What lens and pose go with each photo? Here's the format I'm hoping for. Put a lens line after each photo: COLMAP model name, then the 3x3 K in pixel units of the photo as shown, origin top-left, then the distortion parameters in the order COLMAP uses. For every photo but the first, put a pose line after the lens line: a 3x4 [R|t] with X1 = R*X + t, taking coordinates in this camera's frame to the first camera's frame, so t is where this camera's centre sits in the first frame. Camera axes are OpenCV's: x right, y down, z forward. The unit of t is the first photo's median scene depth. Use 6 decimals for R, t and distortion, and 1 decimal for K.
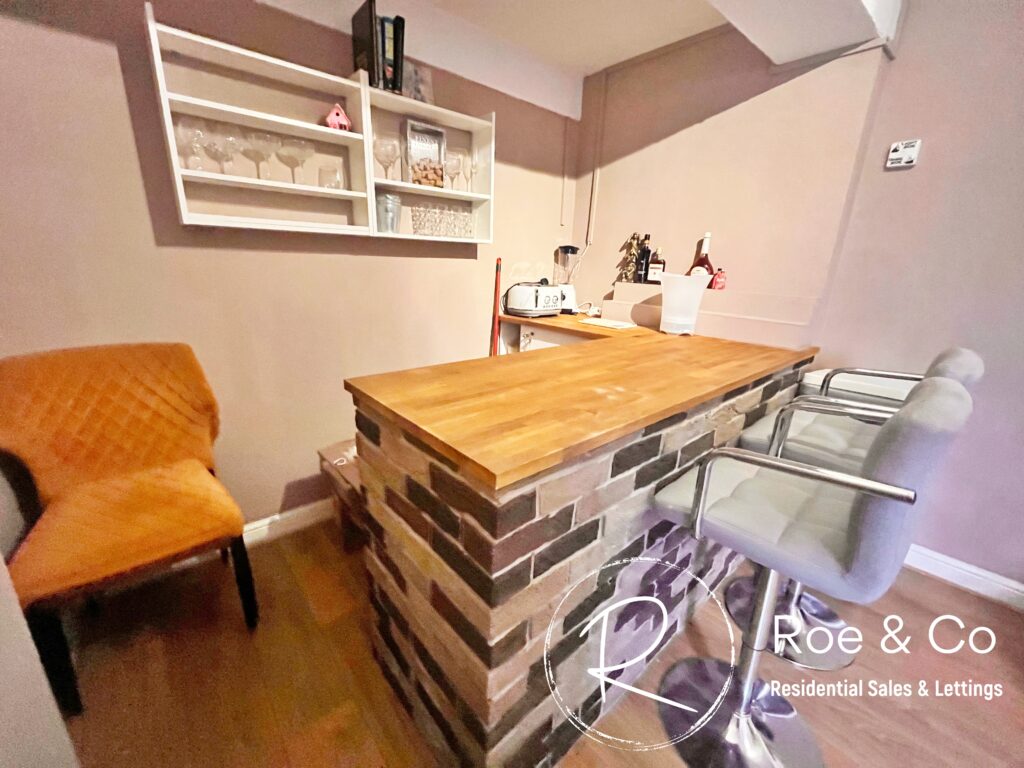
lens RADIAL K [[413.7, 0, 509.4], [0, 413.7, 376.1], [0, 0, 1]] dist [0.001733, -0.000980]
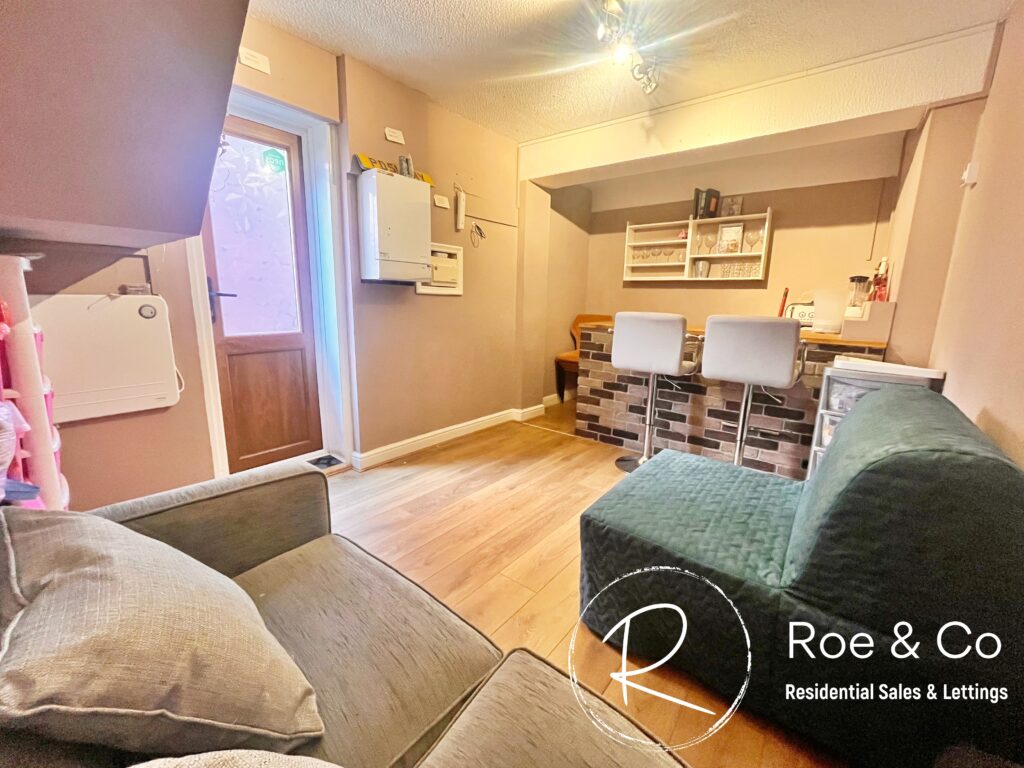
lens RADIAL K [[413.7, 0, 511.9], [0, 413.7, 381.7], [0, 0, 1]] dist [0.001733, -0.000980]
pose [[0.183771, 0.170447, -0.968079, 1.989184], [-0.278770, 0.953453, 0.114952, 0.226712], [0.942611, 0.248747, 0.222733, -0.312677]]
